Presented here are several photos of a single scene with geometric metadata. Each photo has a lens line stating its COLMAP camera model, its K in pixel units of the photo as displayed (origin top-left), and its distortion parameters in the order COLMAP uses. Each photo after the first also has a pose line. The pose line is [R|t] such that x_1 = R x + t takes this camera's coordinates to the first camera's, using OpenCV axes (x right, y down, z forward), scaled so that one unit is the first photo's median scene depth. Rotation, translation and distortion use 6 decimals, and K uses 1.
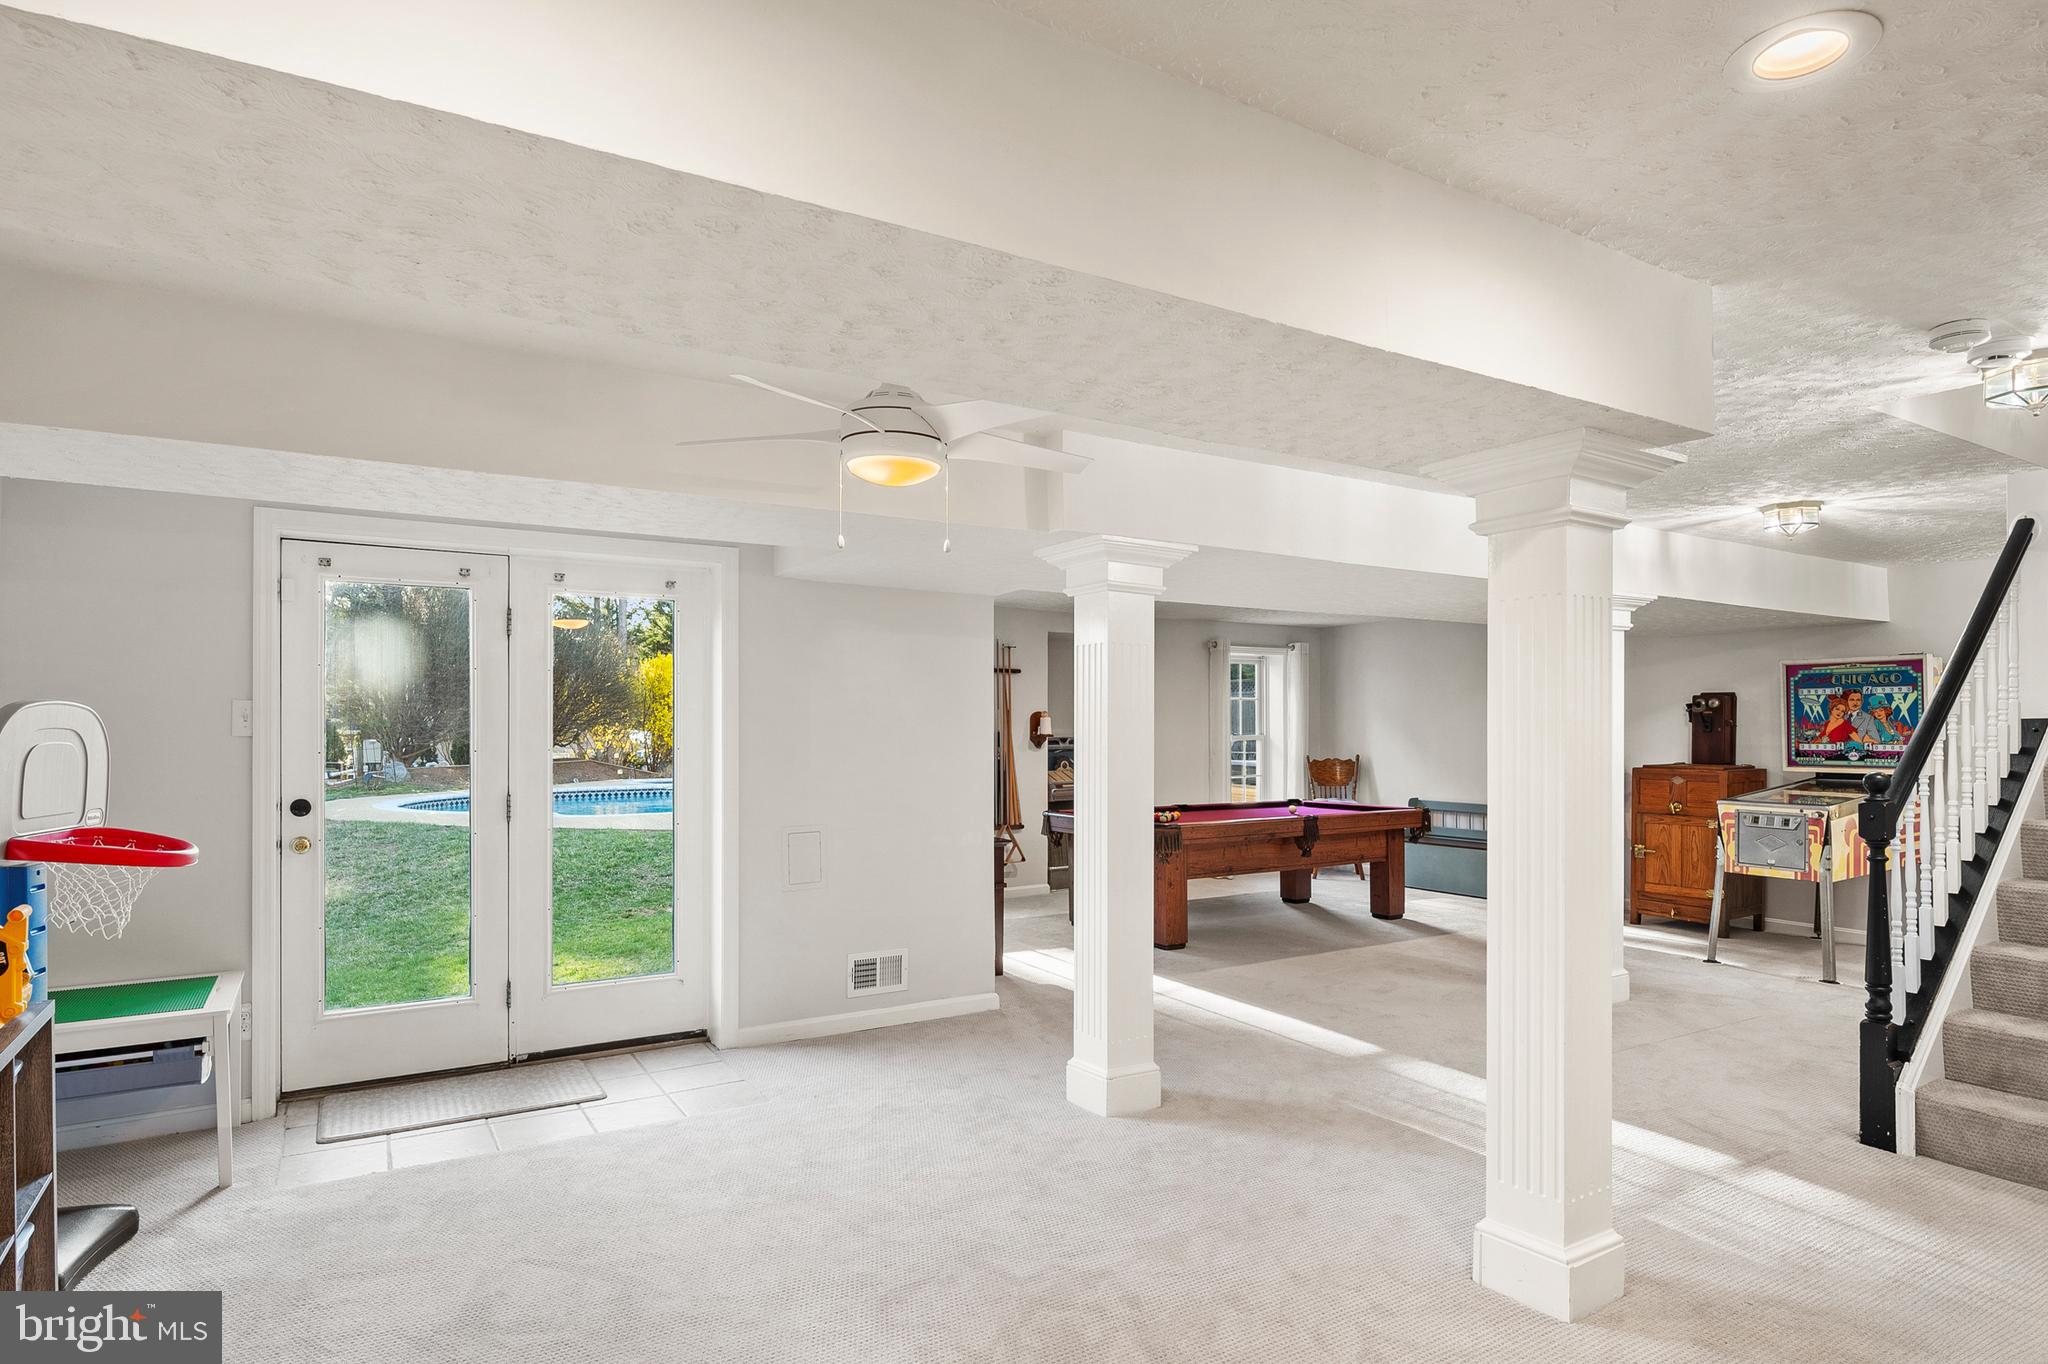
lens RADIAL K [[1118.8, 0, 1021.7], [0, 1118.8, 728.9], [0, 0, 1]] dist [0.001237, 0.000242]
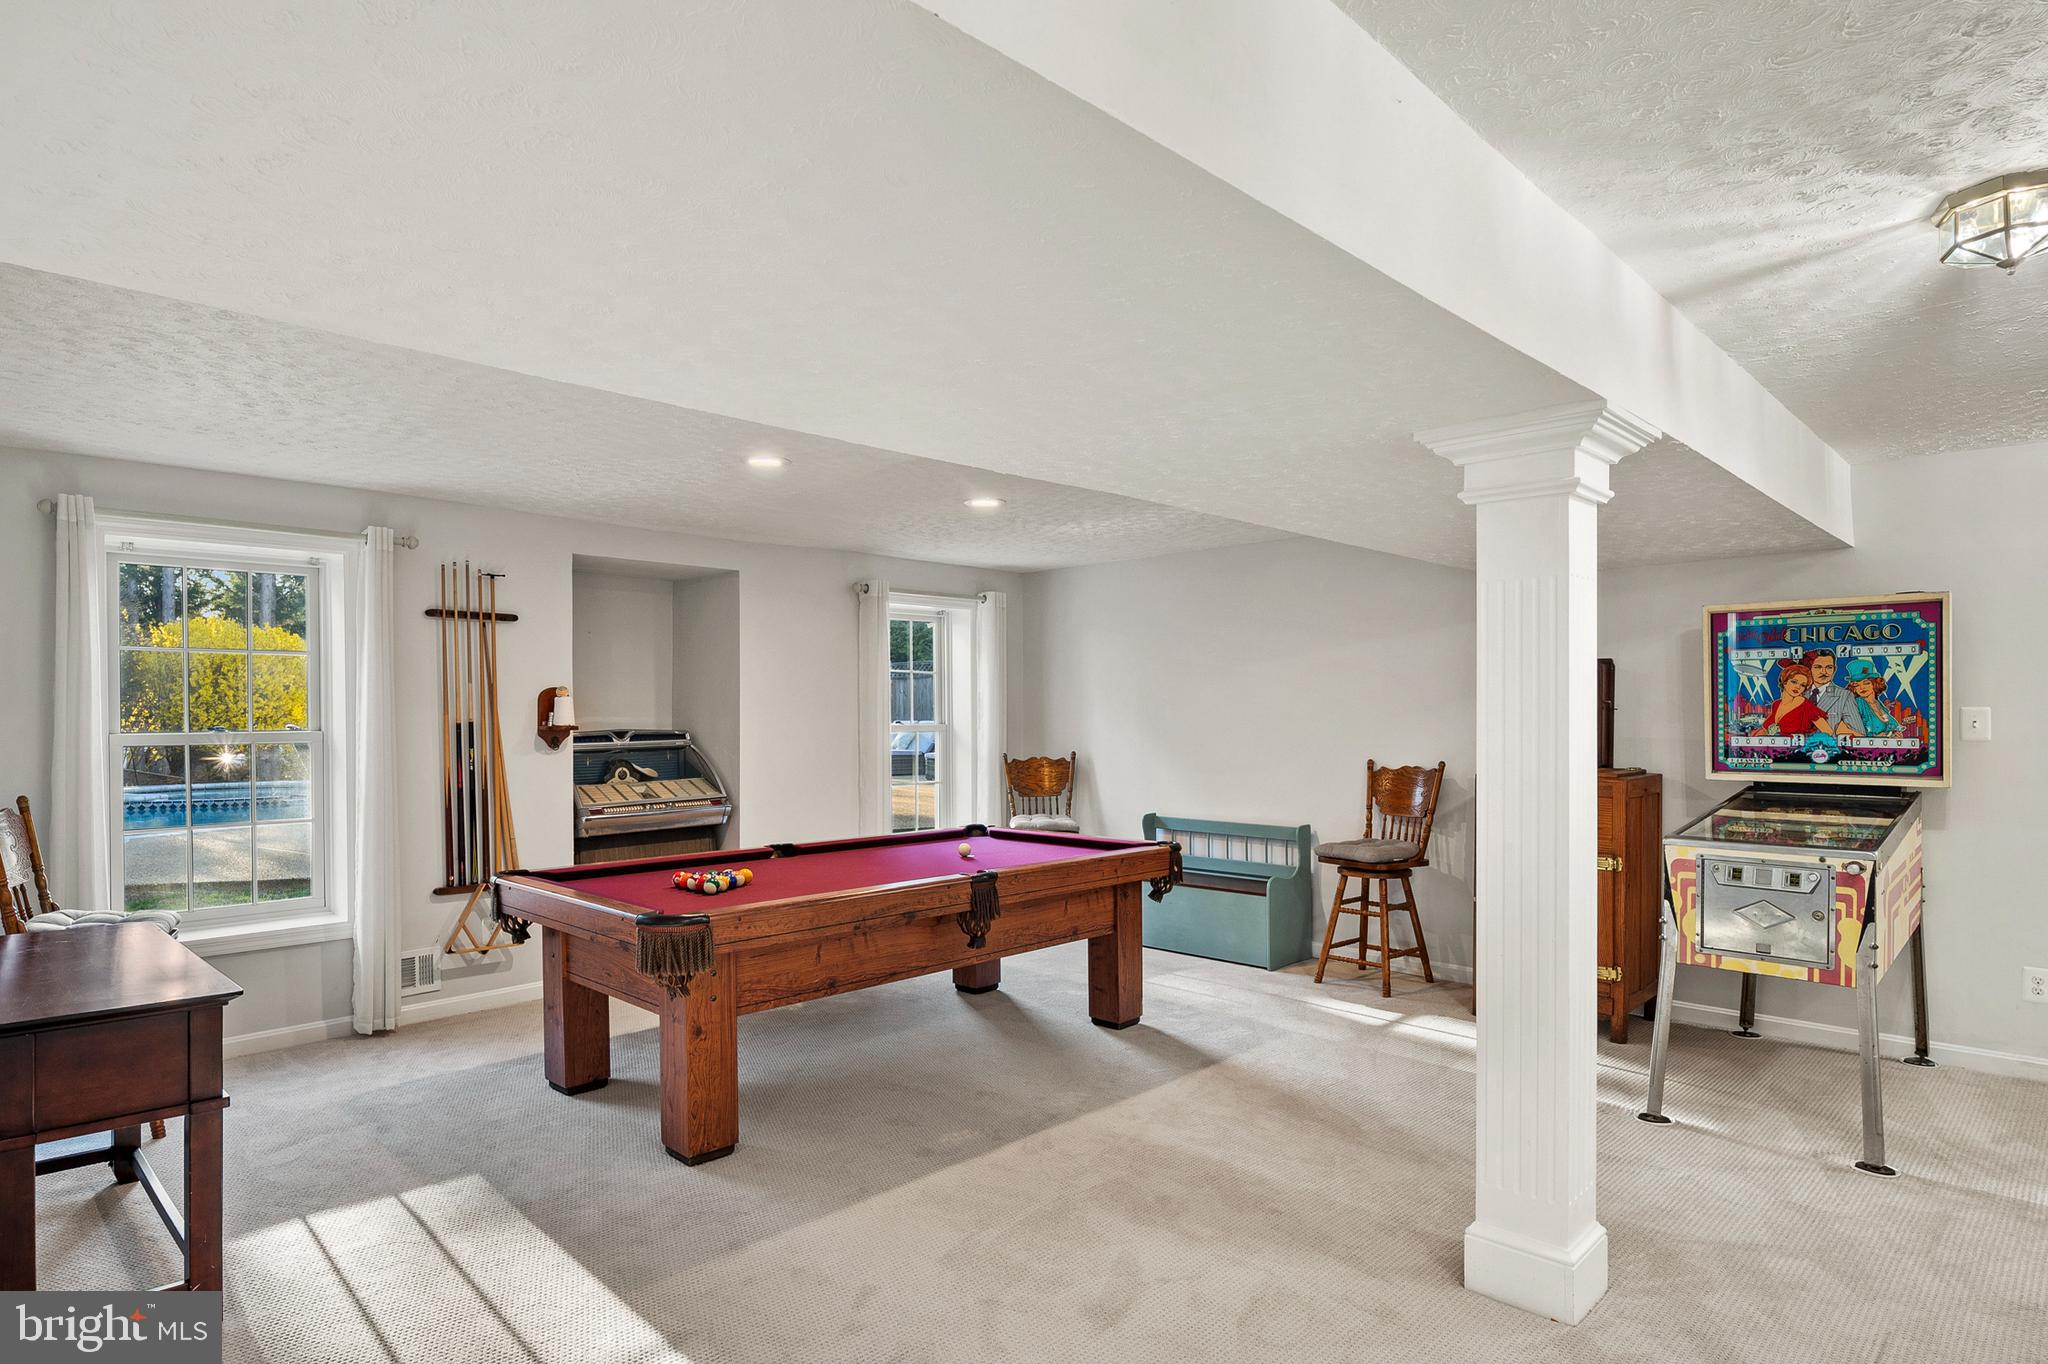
lens RADIAL K [[1118.8, 0, 1021.7], [0, 1118.8, 728.9], [0, 0, 1]] dist [0.001237, 0.000242]
pose [[0.972171, -0.005993, 0.234197, 0.155191], [0.003058, 0.999912, 0.012893, -0.000502], [-0.234253, -0.011818, 0.972104, 0.483596]]
